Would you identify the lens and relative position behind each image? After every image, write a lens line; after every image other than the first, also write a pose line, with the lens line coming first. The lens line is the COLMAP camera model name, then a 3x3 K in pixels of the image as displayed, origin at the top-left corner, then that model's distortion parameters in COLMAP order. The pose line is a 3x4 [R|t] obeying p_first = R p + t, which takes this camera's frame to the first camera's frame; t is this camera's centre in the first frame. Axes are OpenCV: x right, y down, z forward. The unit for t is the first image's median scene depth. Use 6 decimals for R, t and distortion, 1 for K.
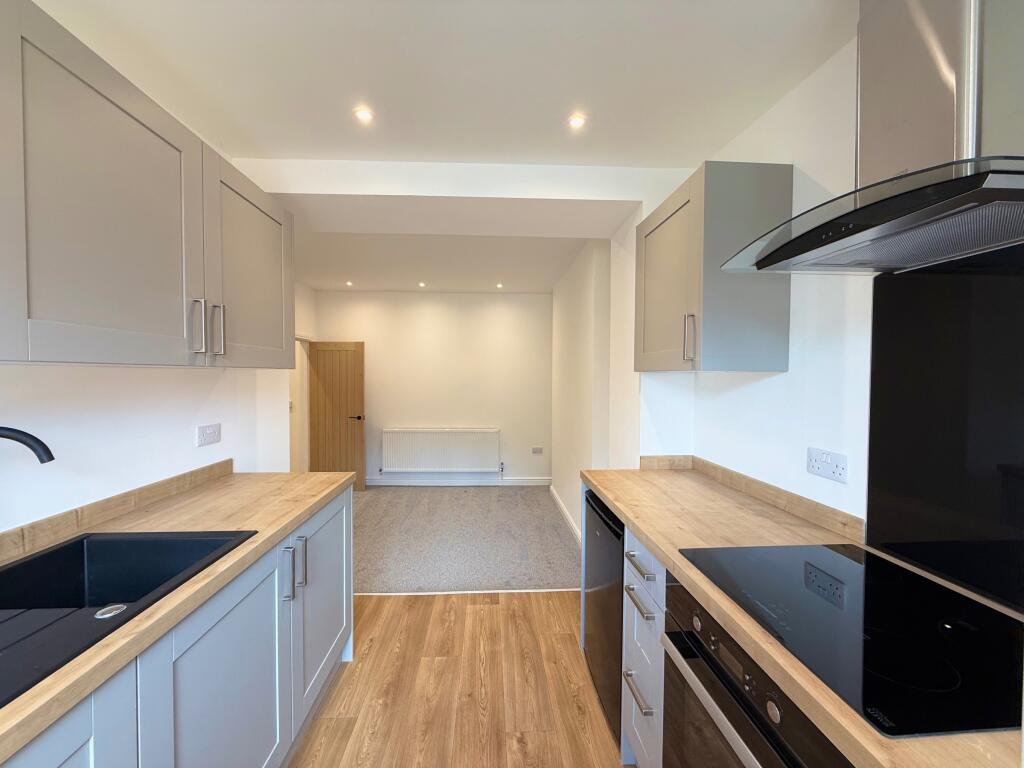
lens RADIAL K [[408.6, 0, 513.5], [0, 408.6, 381.9], [0, 0, 1]] dist [-0.001659, 0.000444]
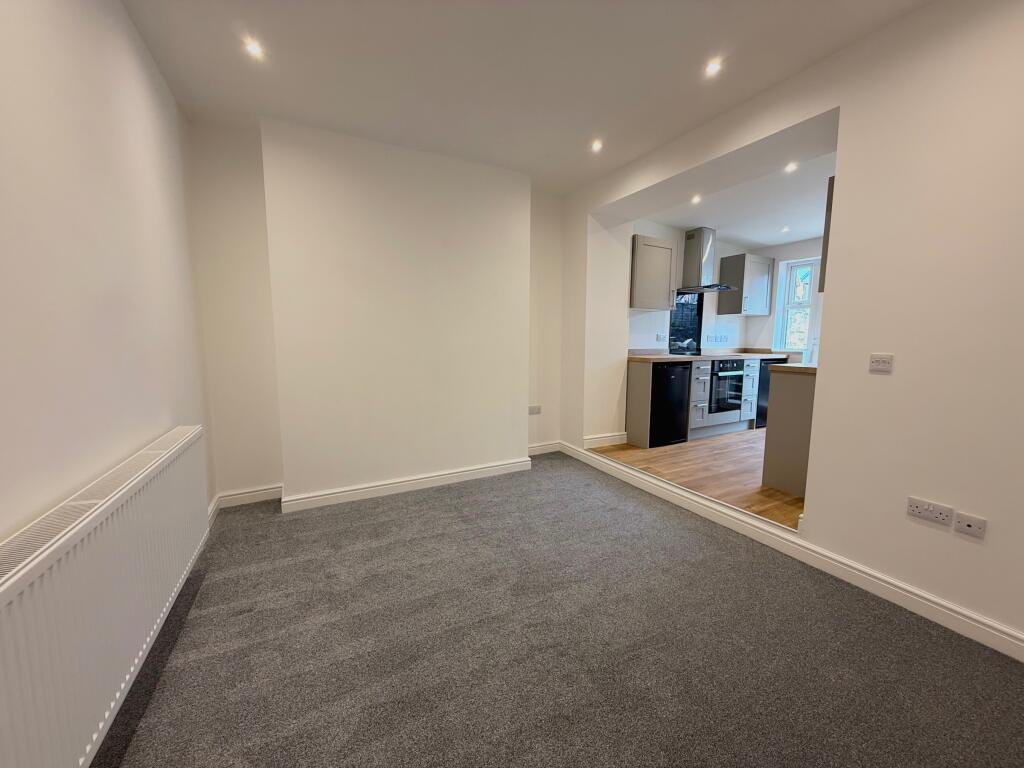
lens RADIAL K [[408.6, 0, 514.1], [0, 408.6, 384.8], [0, 0, 1]] dist [-0.001659, 0.000444]
pose [[-0.430232, -0.102377, 0.896894, -1.271011], [0.008919, 0.993018, 0.117627, 0.109783], [-0.902674, 0.058607, -0.426315, 2.366419]]
